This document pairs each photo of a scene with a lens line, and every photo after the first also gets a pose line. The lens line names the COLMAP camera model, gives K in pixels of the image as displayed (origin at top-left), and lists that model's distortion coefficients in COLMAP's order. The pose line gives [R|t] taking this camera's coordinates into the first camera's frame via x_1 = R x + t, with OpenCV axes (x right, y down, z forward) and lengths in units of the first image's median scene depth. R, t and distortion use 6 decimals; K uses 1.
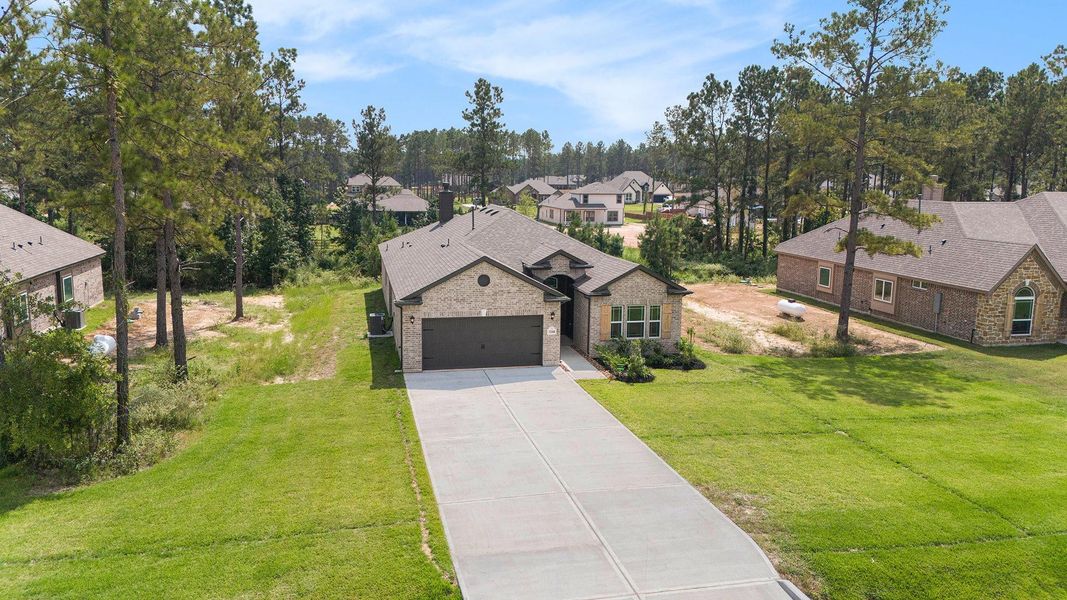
lens RADIAL K [[778.1, 0, 535.5], [0, 778.1, 304.2], [0, 0, 1]] dist [0.047937, -0.002264]
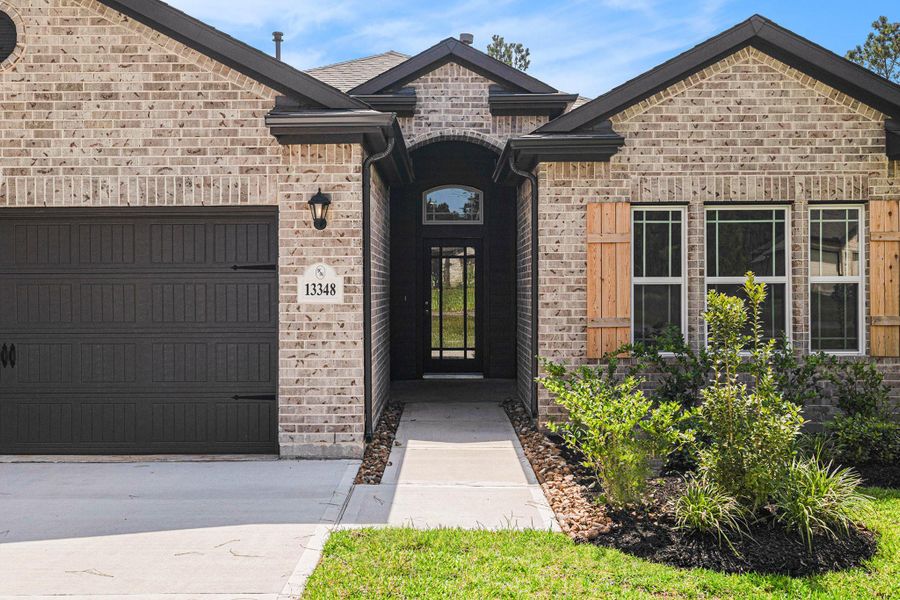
lens RADIAL K [[857.5, 0, 441.7], [0, 857.5, 297.3], [0, 0, 1]] dist [0.006551, 0.009747]
pose [[0.973209, -0.017170, -0.229281, 0.107799], [-0.019446, 0.987488, -0.156491, 0.074788], [0.229099, 0.156757, 0.960698, 0.802730]]
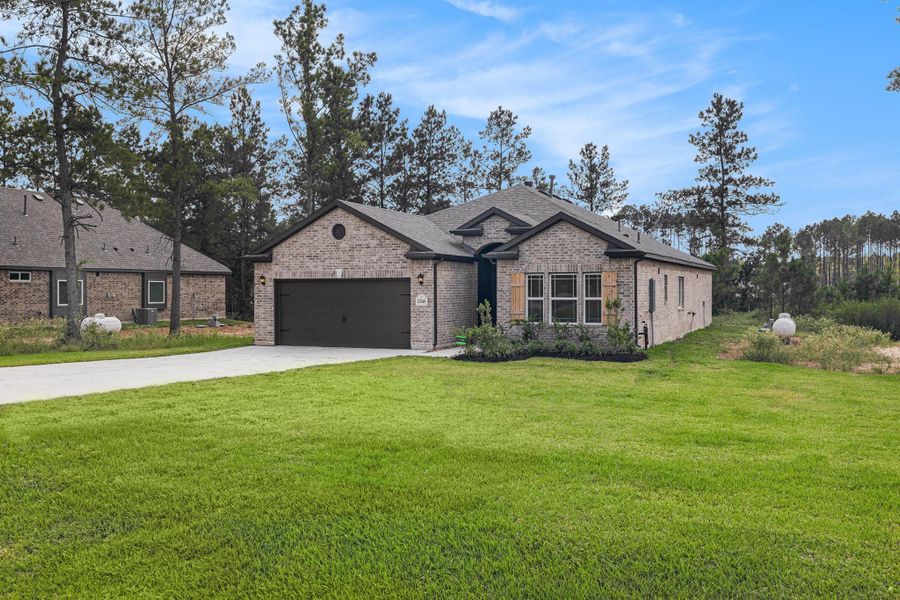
lens RADIAL K [[857.5, 0, 441.7], [0, 857.5, 297.3], [0, 0, 1]] dist [0.006551, 0.009747]
pose [[0.802381, -0.012404, -0.596683, 0.528199], [-0.085240, 0.987152, -0.135147, 0.141935], [0.590693, 0.159301, 0.791015, 0.381125]]
